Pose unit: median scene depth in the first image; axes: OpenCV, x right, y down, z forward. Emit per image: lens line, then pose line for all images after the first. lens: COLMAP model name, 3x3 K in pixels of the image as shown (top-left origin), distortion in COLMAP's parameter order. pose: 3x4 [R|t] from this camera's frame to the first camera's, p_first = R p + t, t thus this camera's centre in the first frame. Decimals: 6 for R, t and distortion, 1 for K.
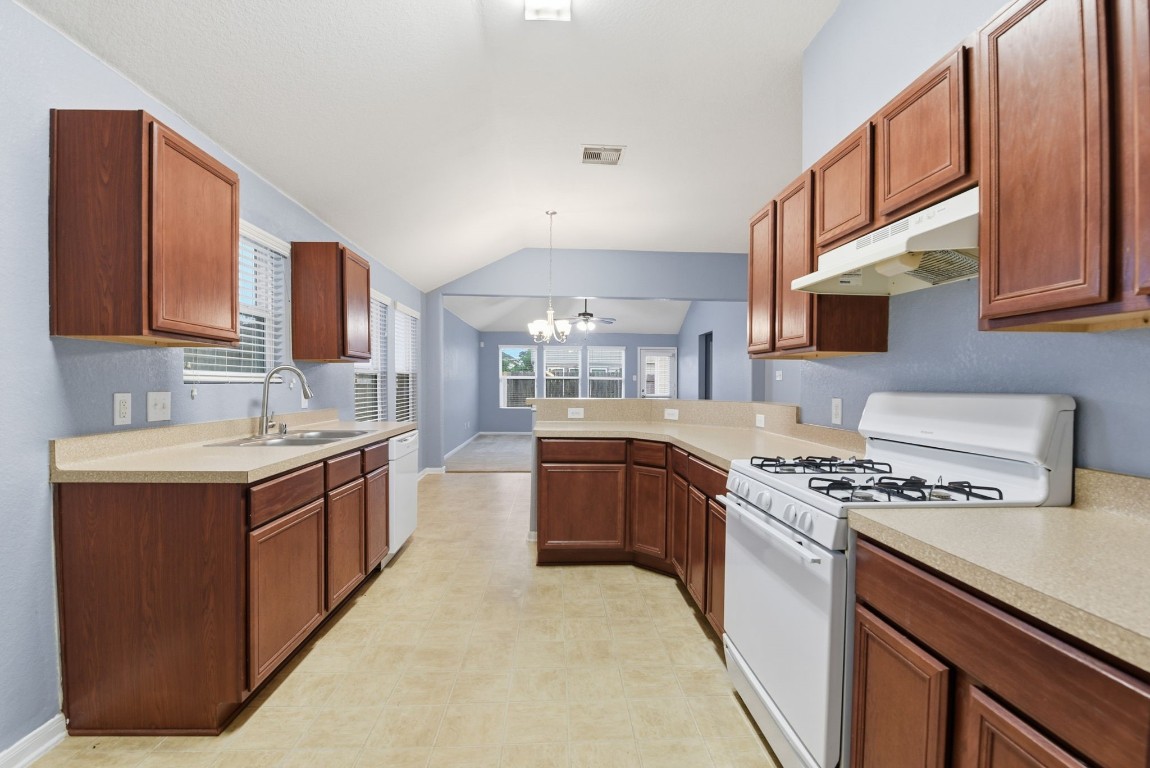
lens RADIAL K [[521.2, 0, 570.9], [0, 521.2, 387.9], [0, 0, 1]] dist [-0.009266, -0.004879]
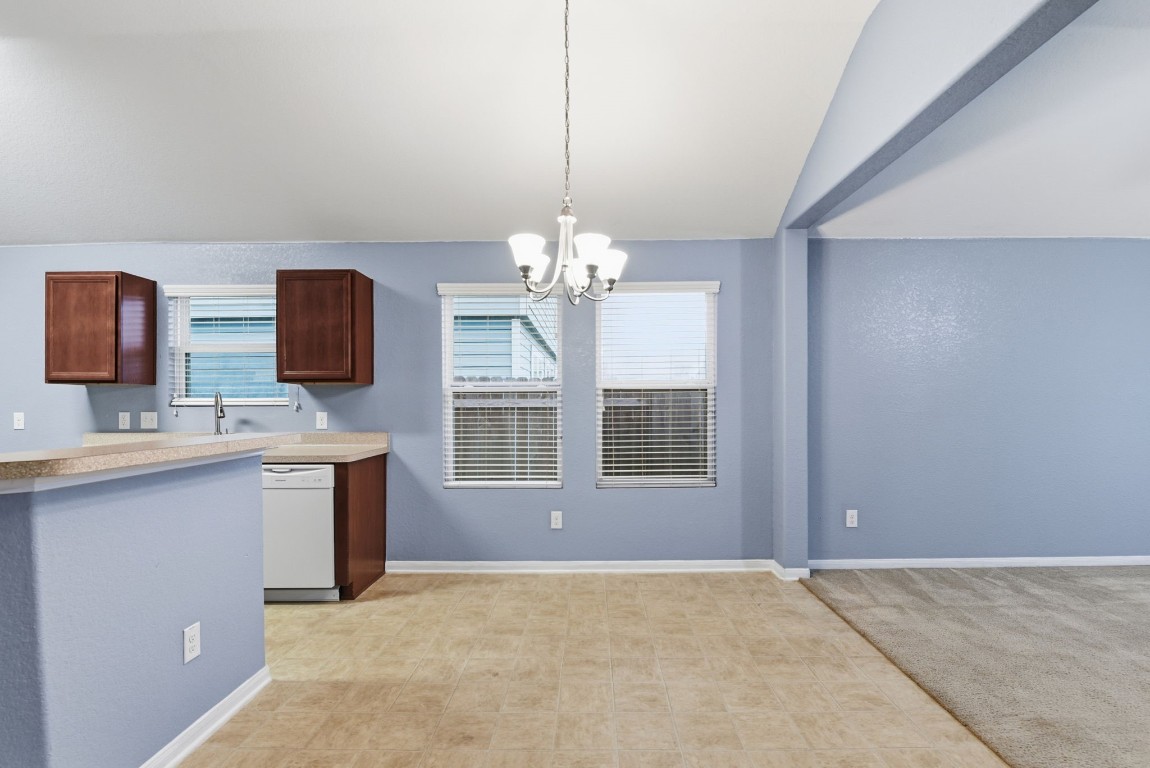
lens RADIAL K [[521.2, 0, 597.9], [0, 521.2, 406.9], [0, 0, 1]] dist [-0.009266, -0.004879]
pose [[-0.048318, 0.009681, -0.998785, 0.201836], [-0.003562, 0.999945, 0.009864, -0.007369], [0.998826, 0.004034, -0.048280, 0.615402]]
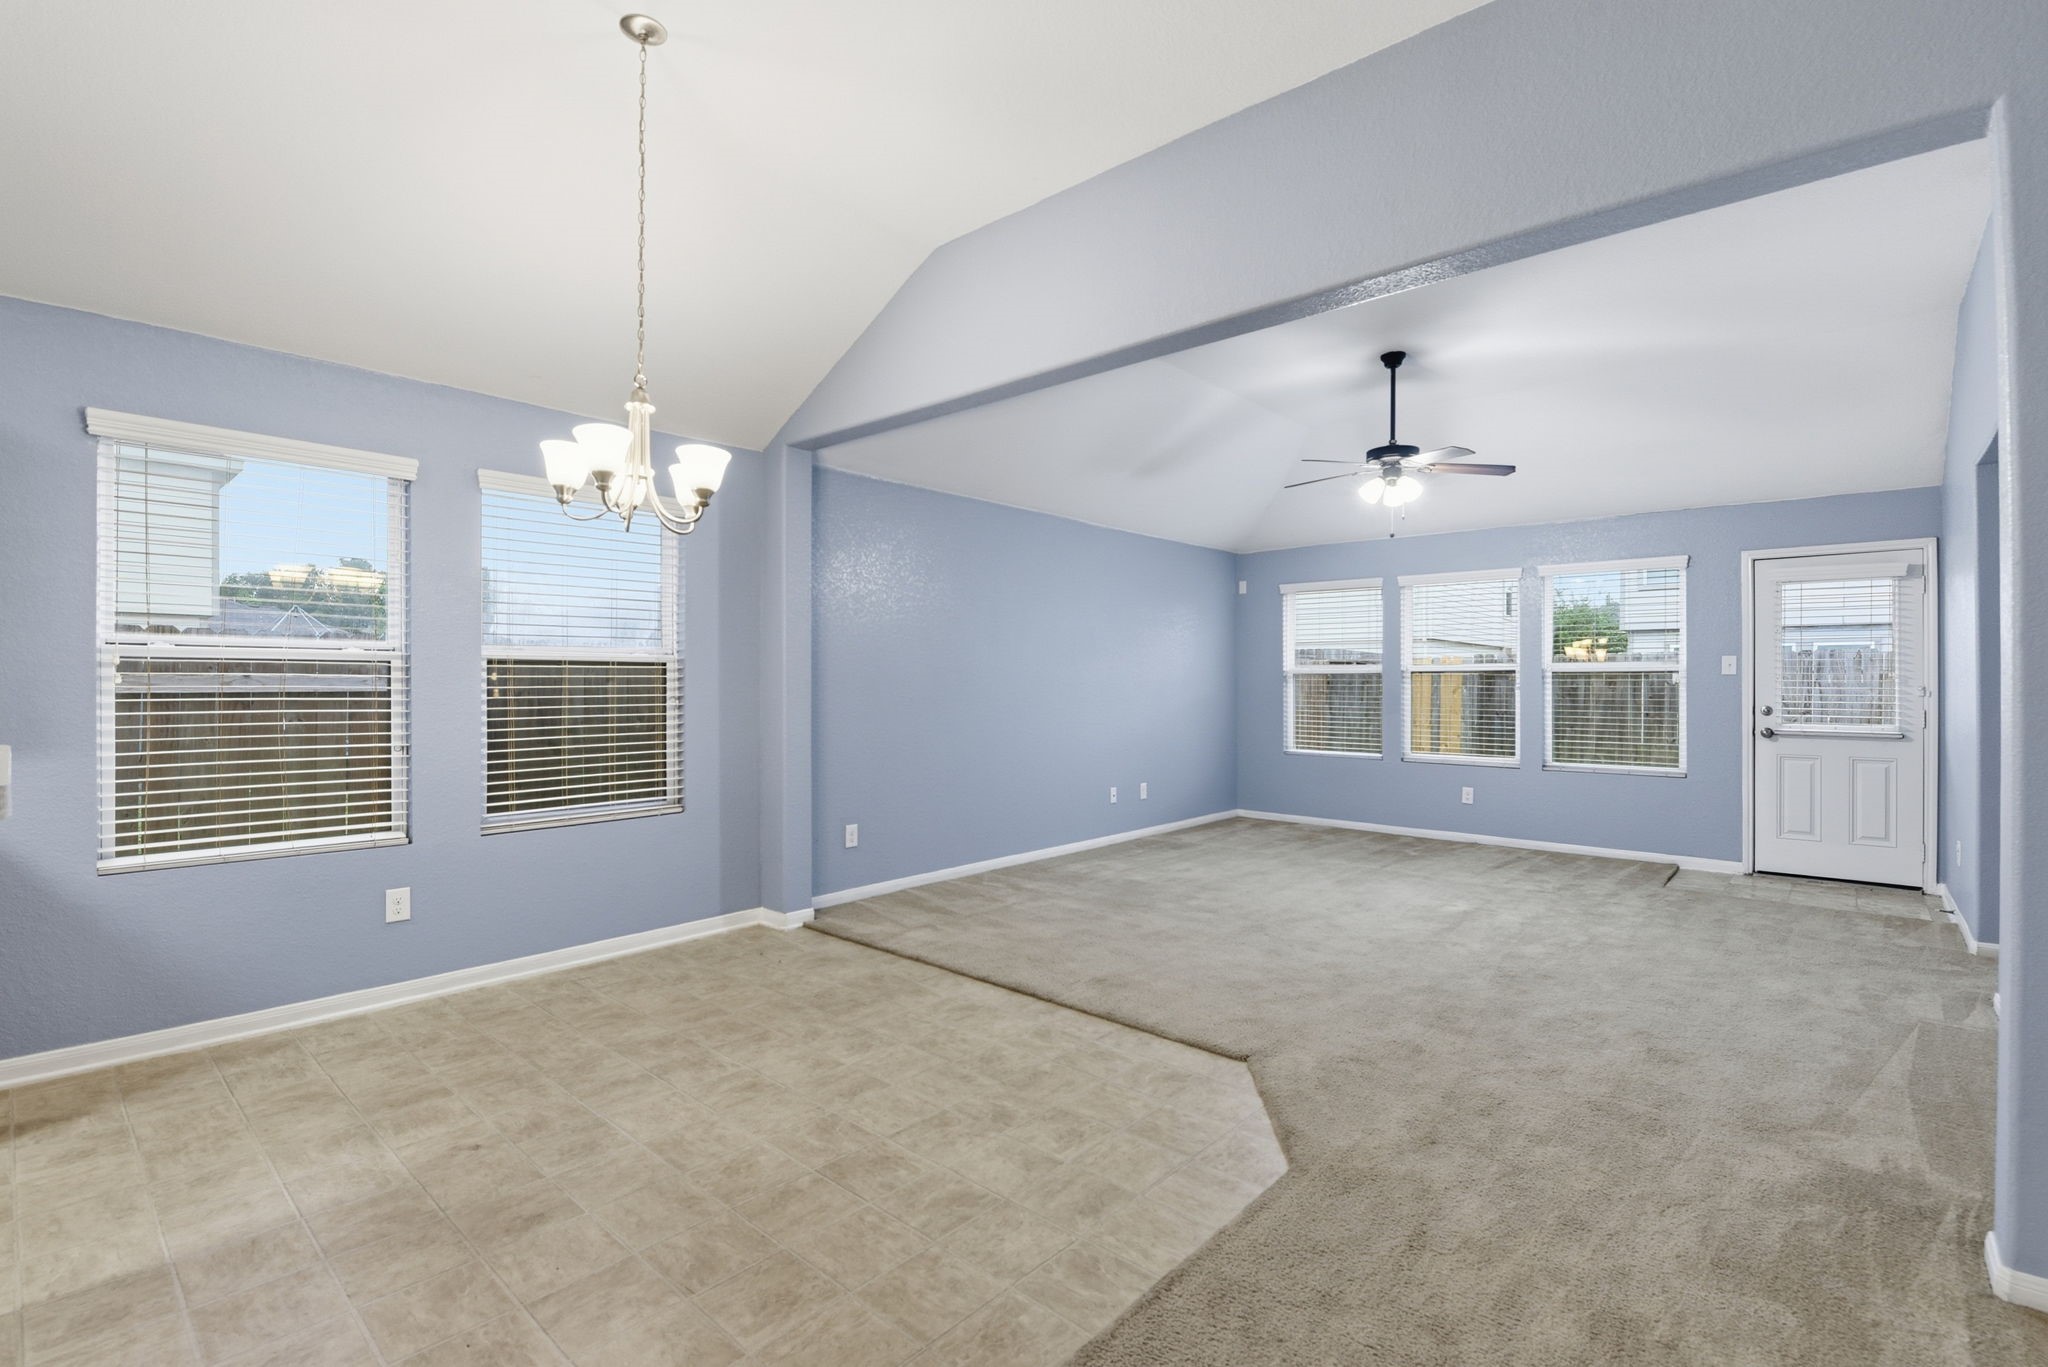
lens RADIAL K [[887.1, 0, 1025.7], [0, 887.1, 684.2], [0, 0, 1]] dist [-0.010724, -0.002095]
pose [[0.708064, -0.002413, -0.706144, 0.234730], [-0.004463, 0.999959, -0.007893, -0.004376], [0.706134, 0.008740, 0.708024, 0.500532]]
